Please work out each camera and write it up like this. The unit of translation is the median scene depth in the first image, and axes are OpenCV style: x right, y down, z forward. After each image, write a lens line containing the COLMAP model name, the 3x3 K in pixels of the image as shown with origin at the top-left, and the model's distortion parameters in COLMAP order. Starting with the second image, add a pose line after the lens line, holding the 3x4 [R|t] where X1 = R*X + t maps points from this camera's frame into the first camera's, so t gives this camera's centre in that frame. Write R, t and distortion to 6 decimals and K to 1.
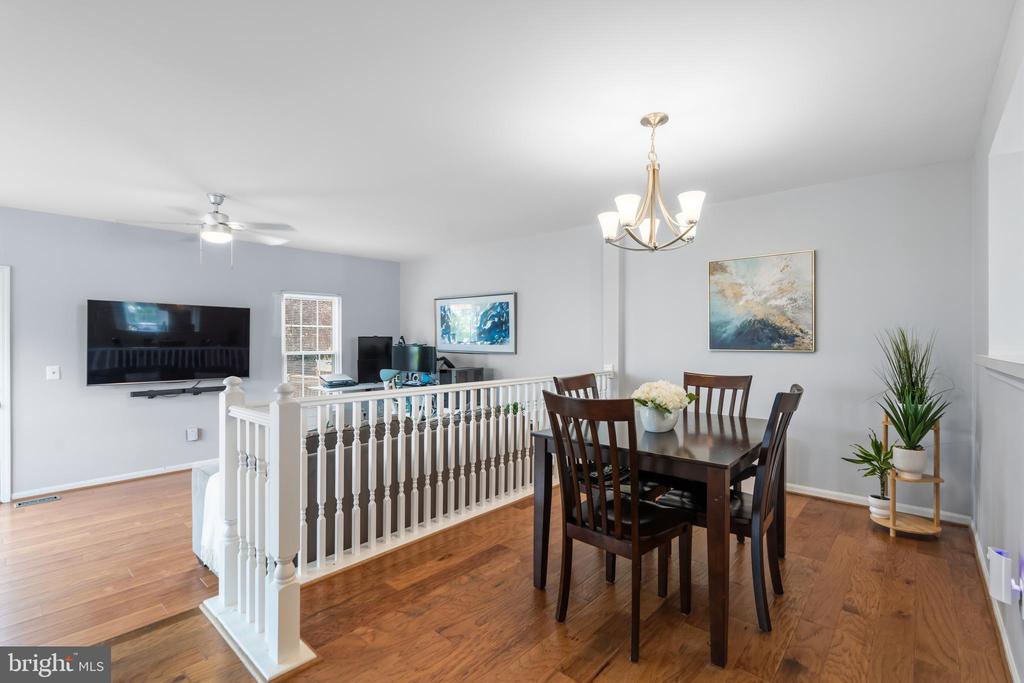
lens RADIAL K [[472.0, 0, 506.1], [0, 472.0, 339.6], [0, 0, 1]] dist [0.000196, 0.000422]
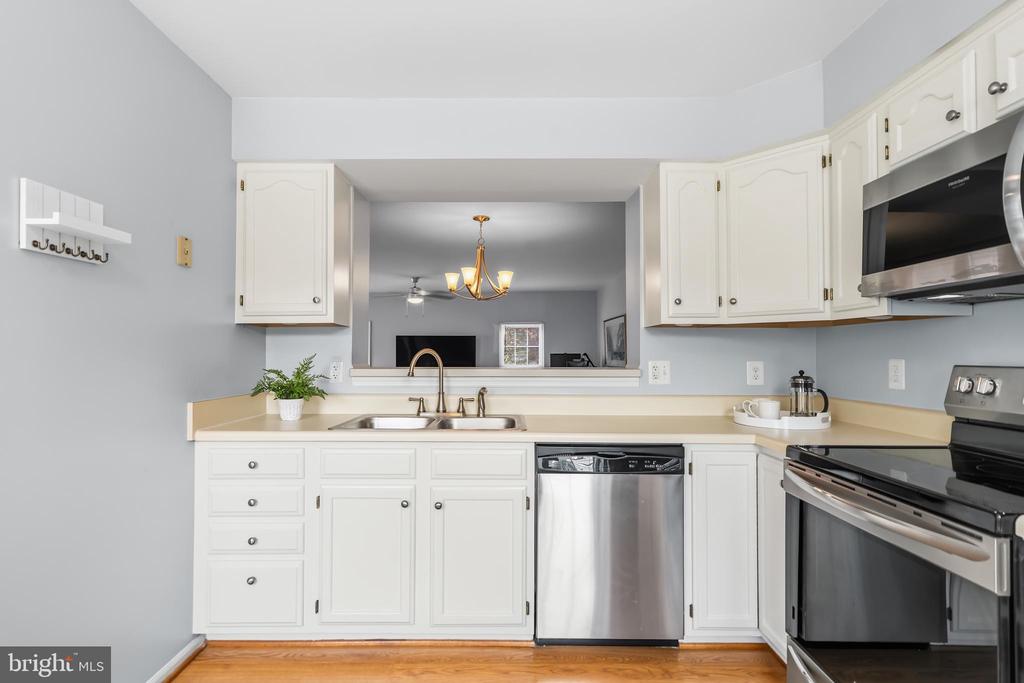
lens RADIAL K [[505.9, 0, 506.2], [0, 505.9, 345.7], [0, 0, 1]] dist [0.003875, 0.000995]
pose [[0.666024, -0.019260, -0.745682, 1.035571], [0.003276, 0.999732, -0.022896, 0.004936], [0.745923, 0.012807, 0.665909, -0.039671]]
